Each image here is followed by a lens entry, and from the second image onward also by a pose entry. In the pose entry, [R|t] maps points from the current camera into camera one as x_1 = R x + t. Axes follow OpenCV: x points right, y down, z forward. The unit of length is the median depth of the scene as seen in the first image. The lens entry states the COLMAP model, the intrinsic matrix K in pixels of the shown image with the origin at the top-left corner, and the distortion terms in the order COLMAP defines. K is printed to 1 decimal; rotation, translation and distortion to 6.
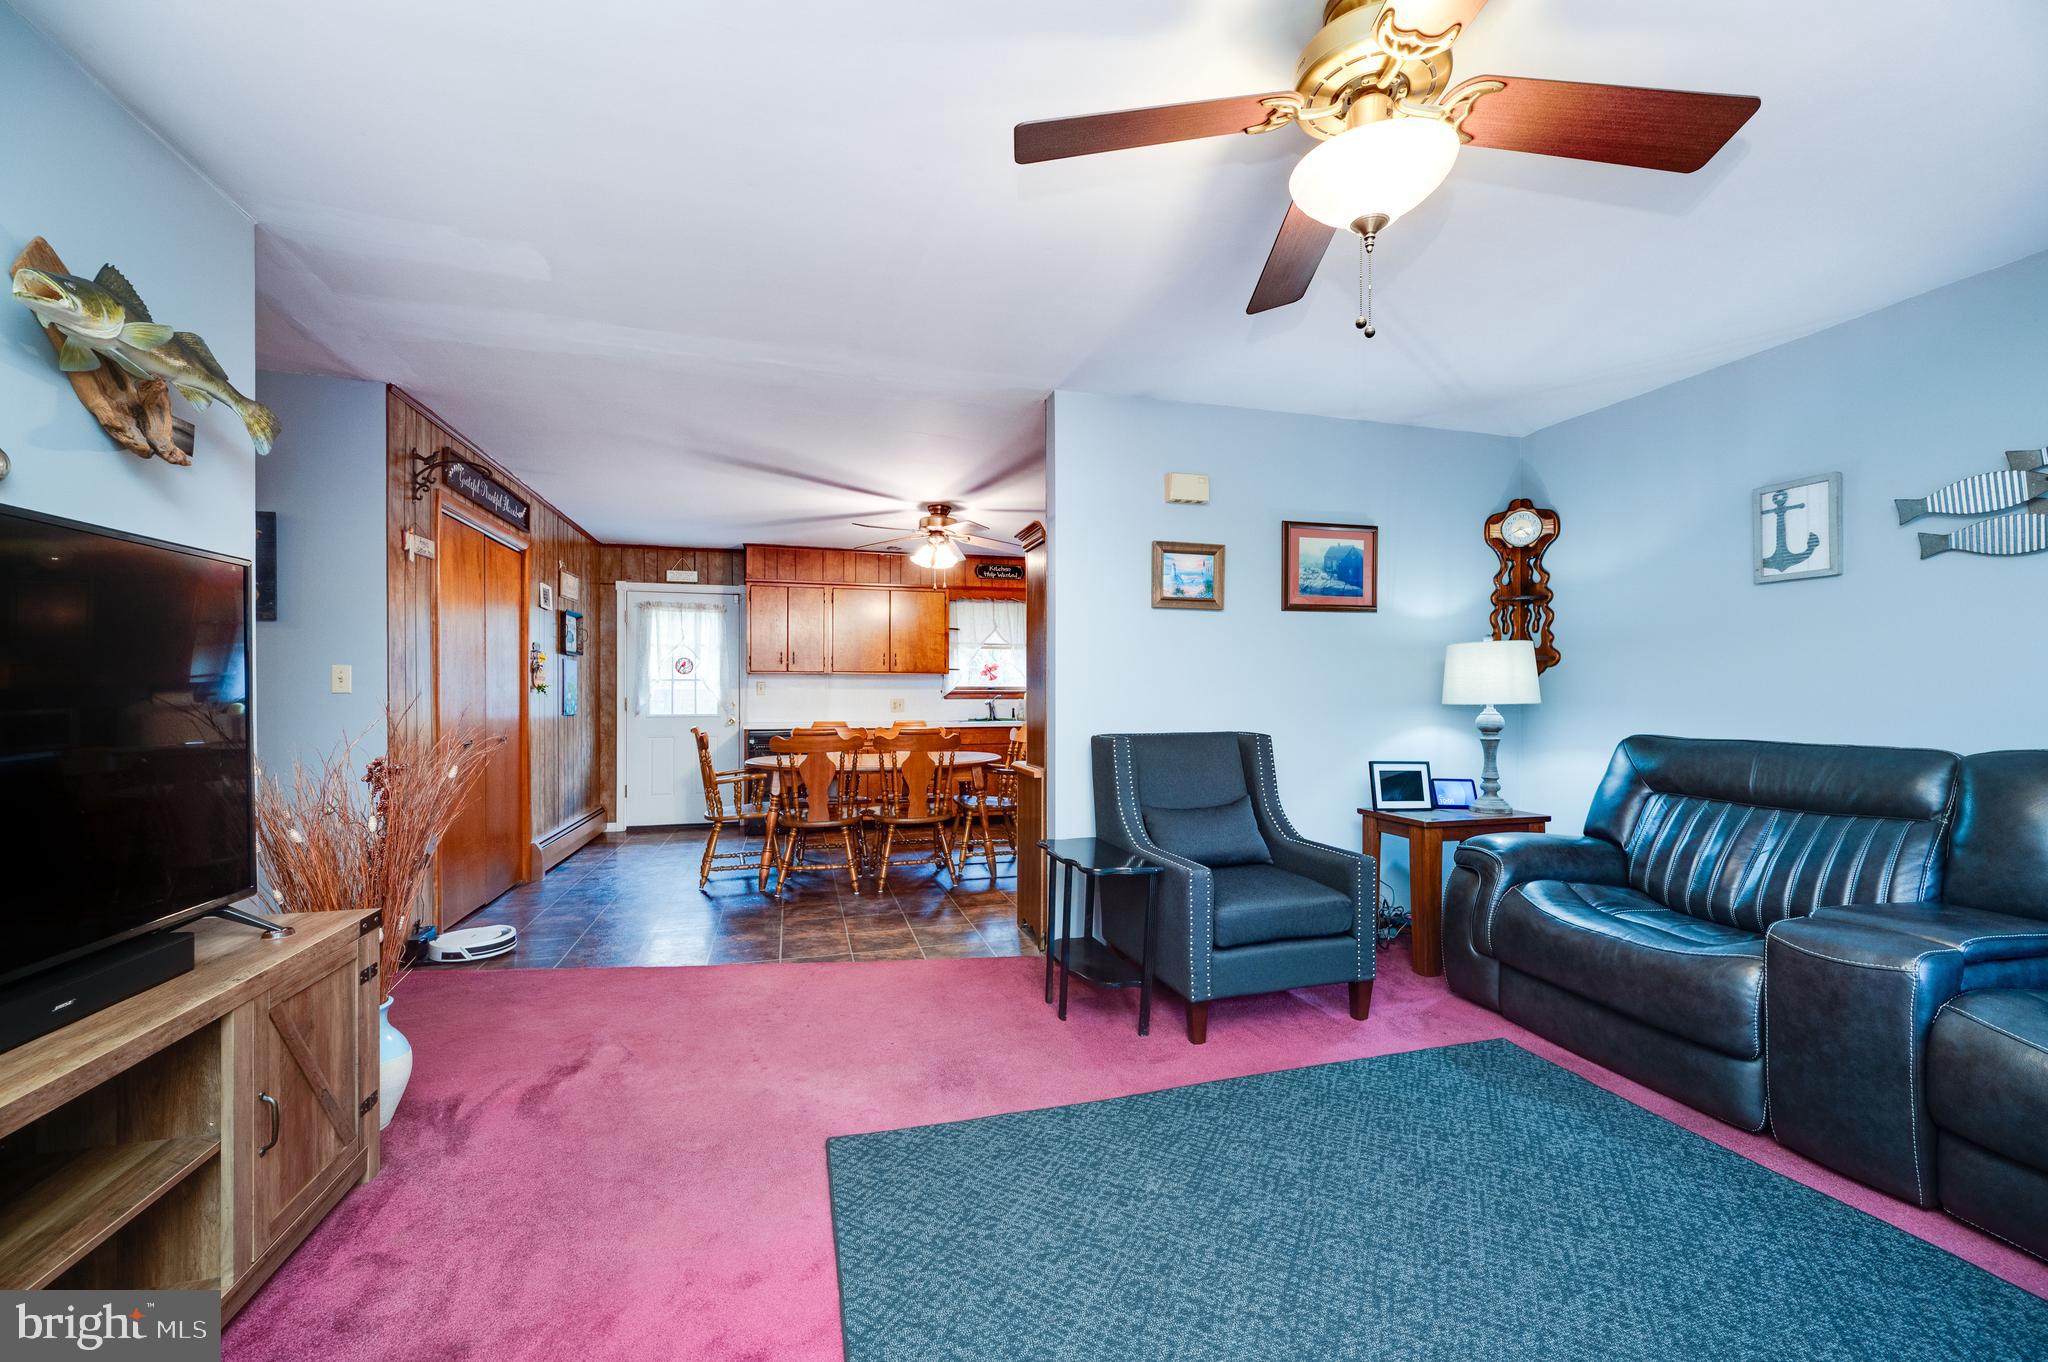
lens RADIAL K [[802.7, 0, 1022.2], [0, 802.7, 686.3], [0, 0, 1]] dist [-0.003120, 0.000059]
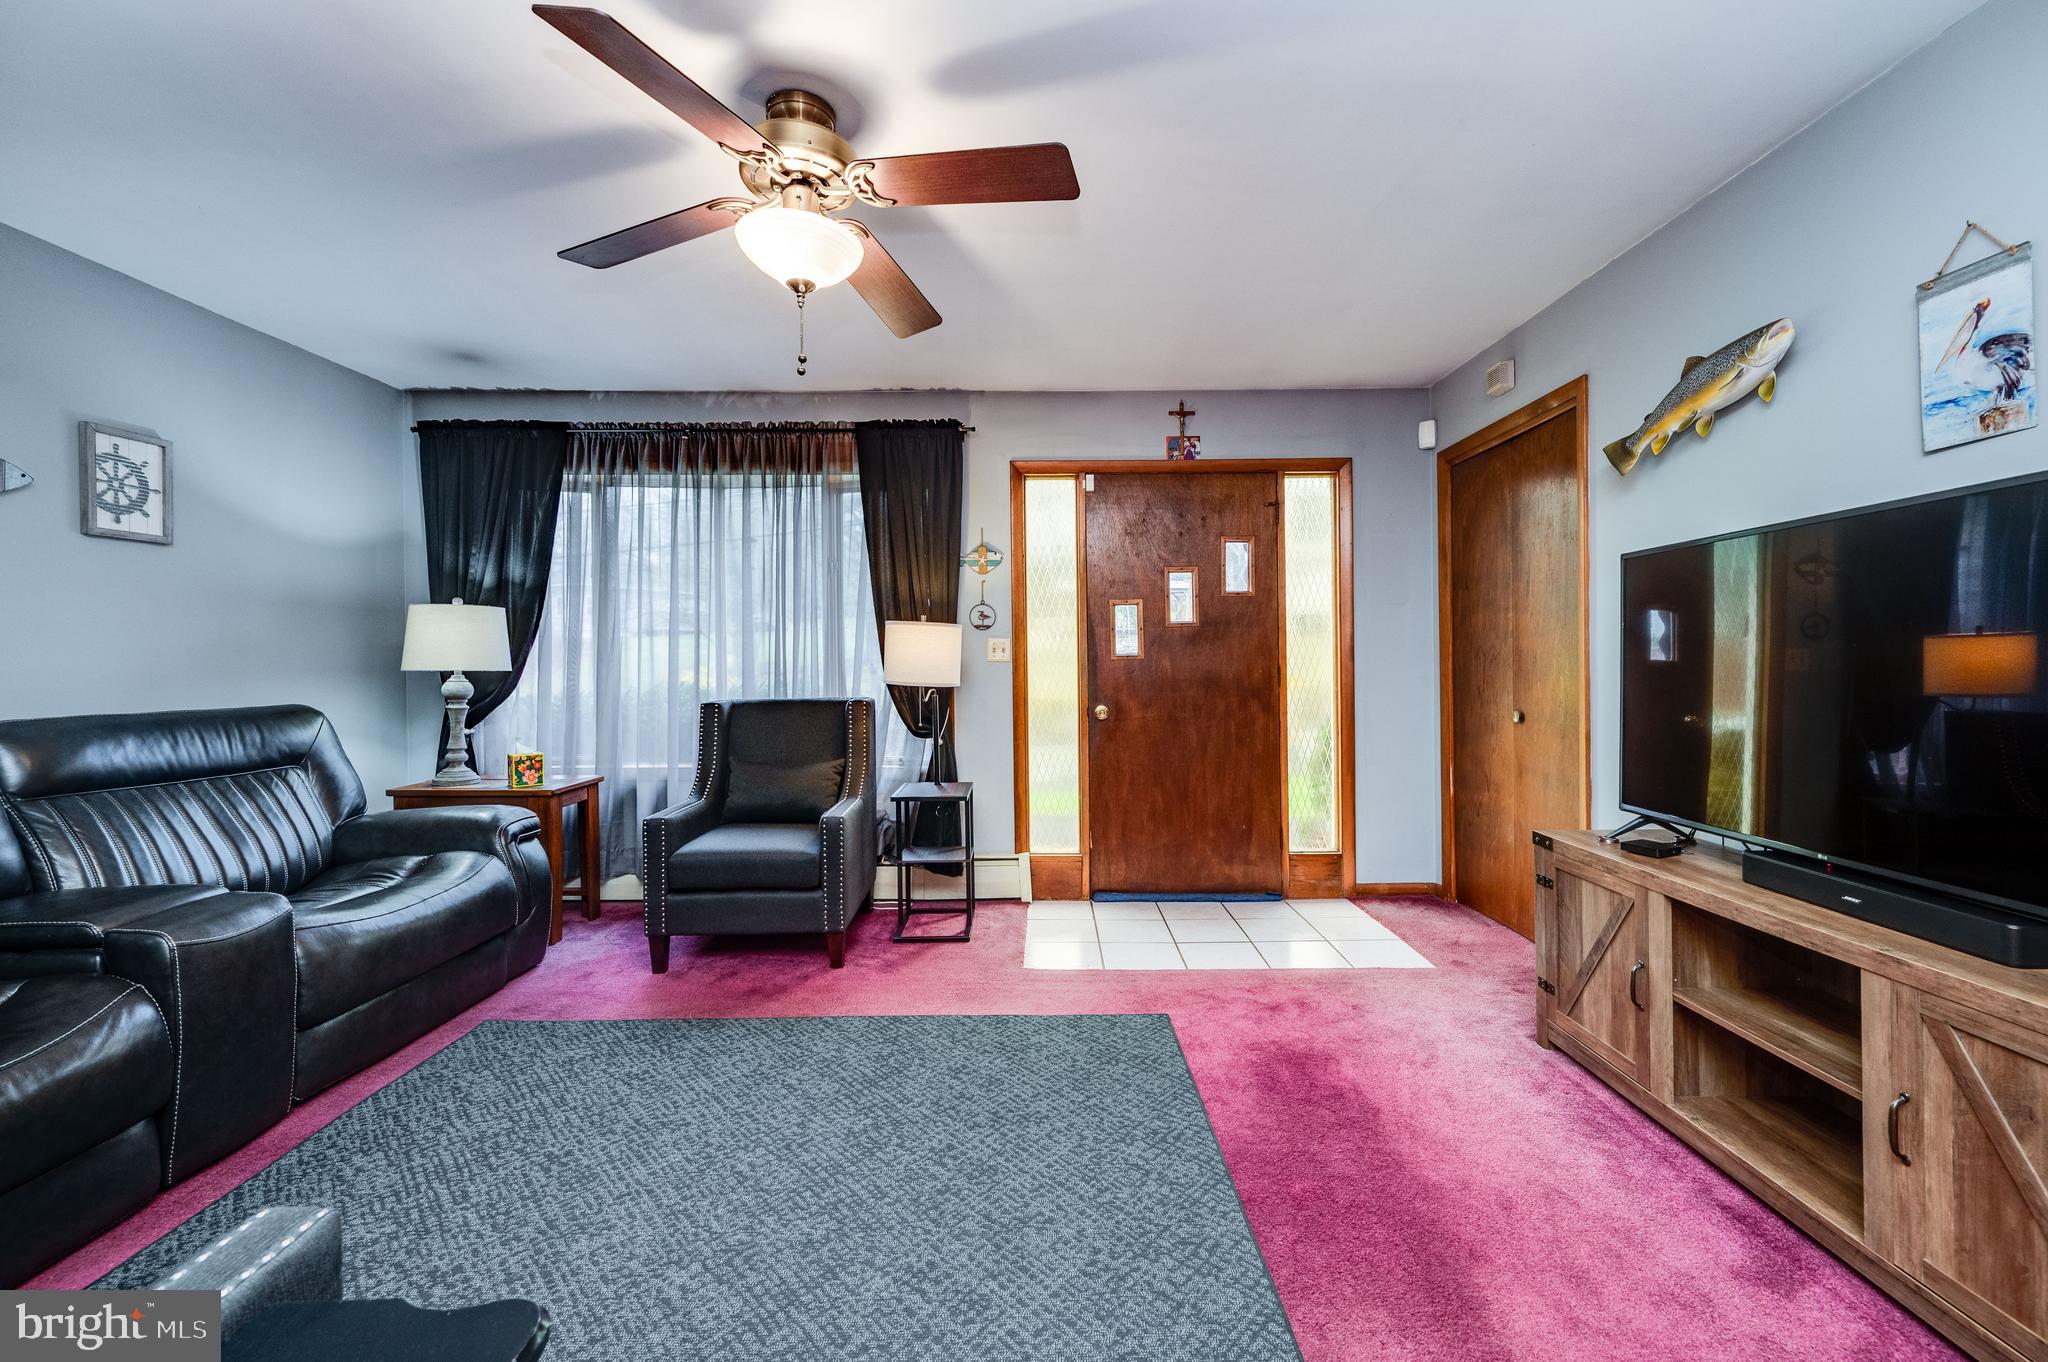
lens RADIAL K [[831.0, 0, 1042.5], [0, 831.0, 667.5], [0, 0, 1]] dist [-0.000851, -0.000028]
pose [[-0.965045, 0.005065, 0.262035, -0.103771], [0.005009, 0.999987, -0.000880, 0.010324], [-0.262036, 0.000464, -0.965058, 0.858684]]
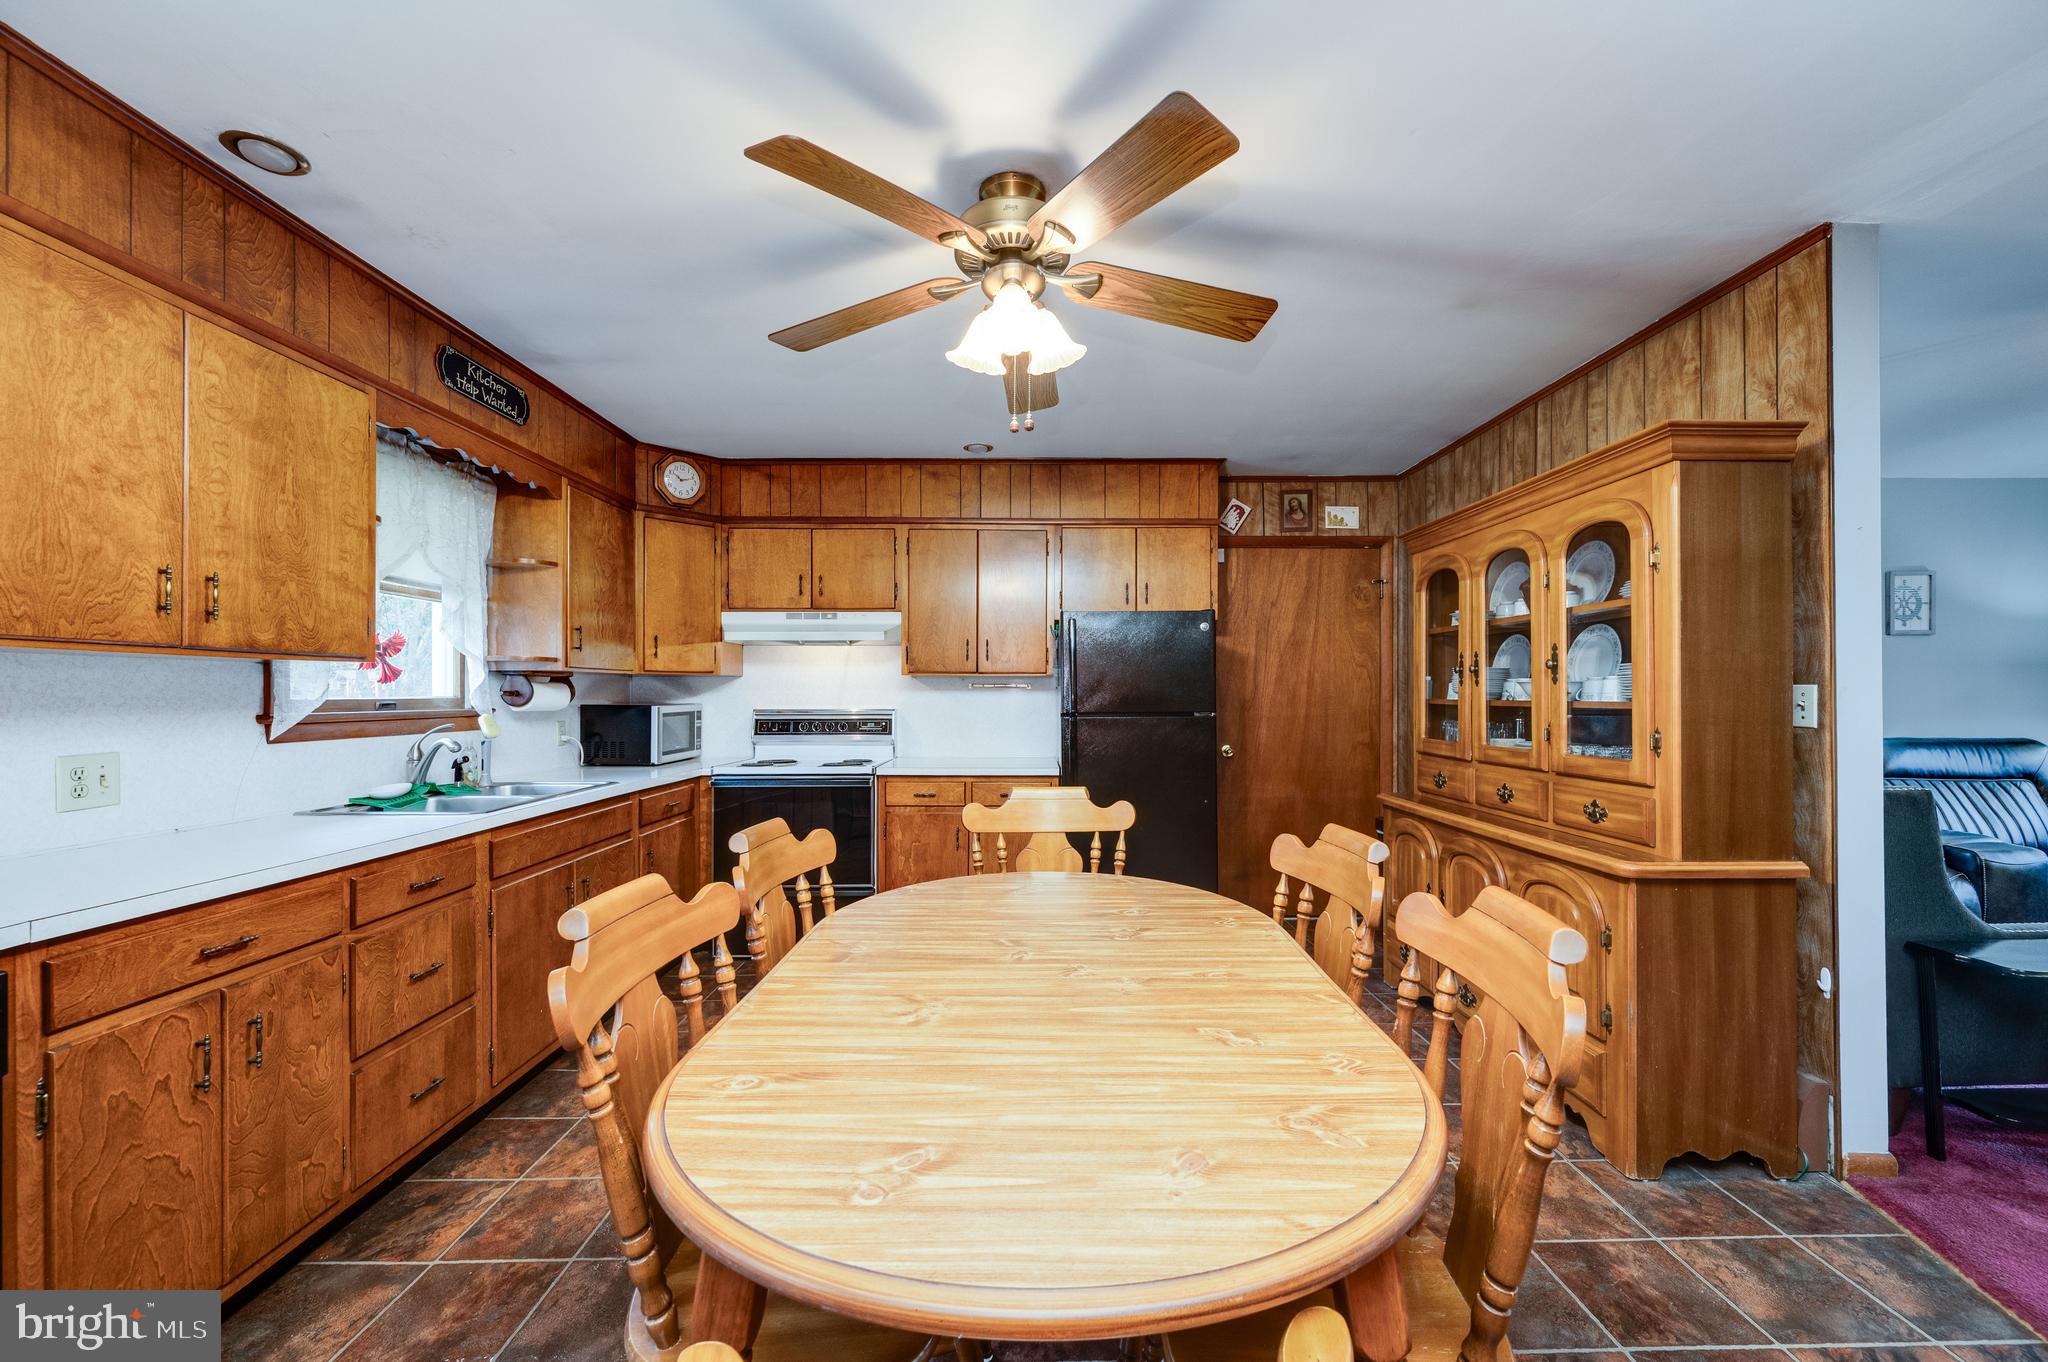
lens RADIAL K [[816.2, 0, 1031.1], [0, 816.2, 692.1], [0, 0, 1]] dist [-0.000912, -0.000142]
pose [[0.258245, 0.000589, 0.966079, -0.643106], [-0.008302, 0.999964, 0.001610, -0.012189], [-0.966044, -0.008436, 0.258241, 1.310634]]
